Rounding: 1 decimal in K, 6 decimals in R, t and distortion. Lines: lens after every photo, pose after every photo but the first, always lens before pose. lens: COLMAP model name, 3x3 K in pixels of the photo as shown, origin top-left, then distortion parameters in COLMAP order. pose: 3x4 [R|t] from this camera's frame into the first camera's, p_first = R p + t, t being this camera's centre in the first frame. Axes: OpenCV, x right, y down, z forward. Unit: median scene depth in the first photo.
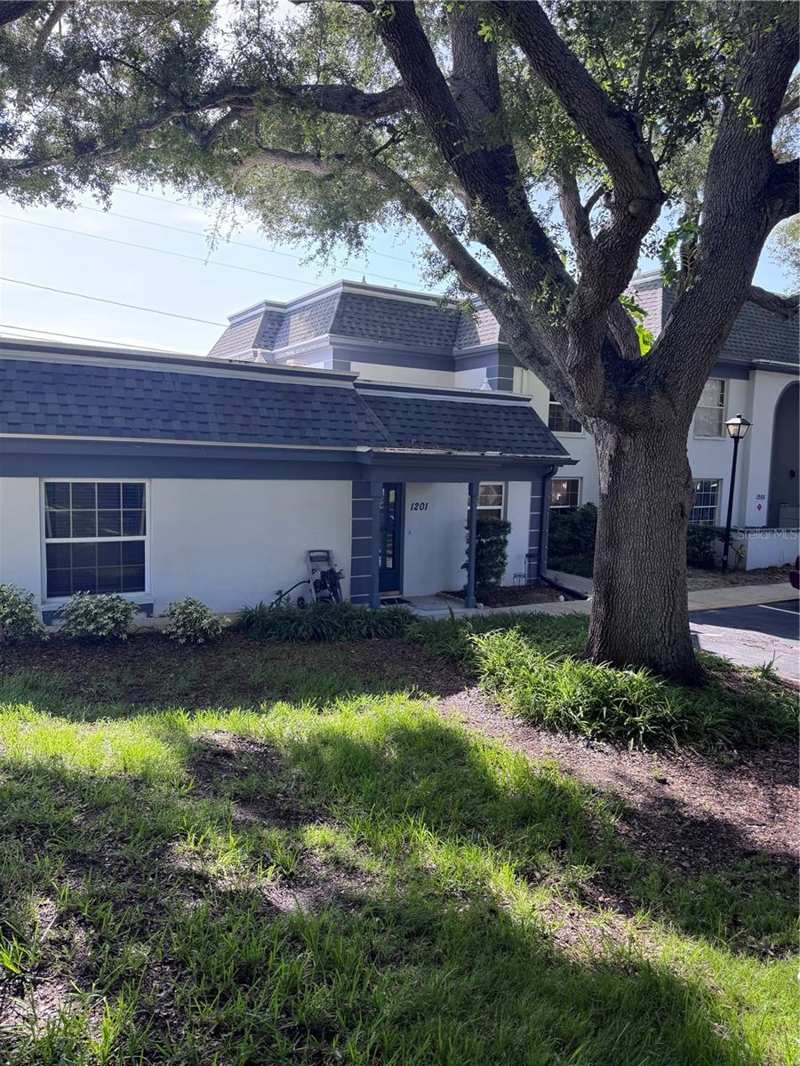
lens RADIAL K [[756.8, 0, 405.3], [0, 756.8, 535.7], [0, 0, 1]] dist [0.107402, -0.000867]
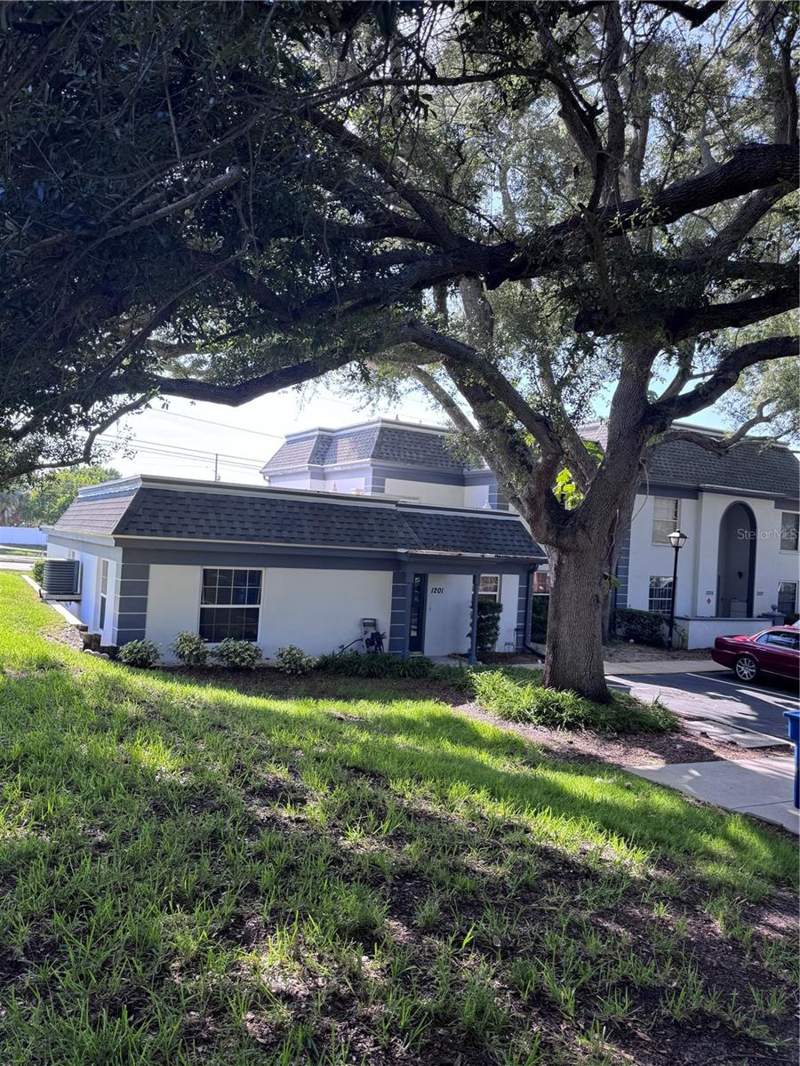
lens RADIAL K [[756.8, 0, 403.7], [0, 756.8, 531.5], [0, 0, 1]] dist [0.107402, -0.000867]
pose [[0.999448, 0.030659, -0.012771, -0.031667], [-0.031916, 0.992983, -0.113869, 0.015658], [0.009190, 0.114214, 0.993414, -0.438356]]
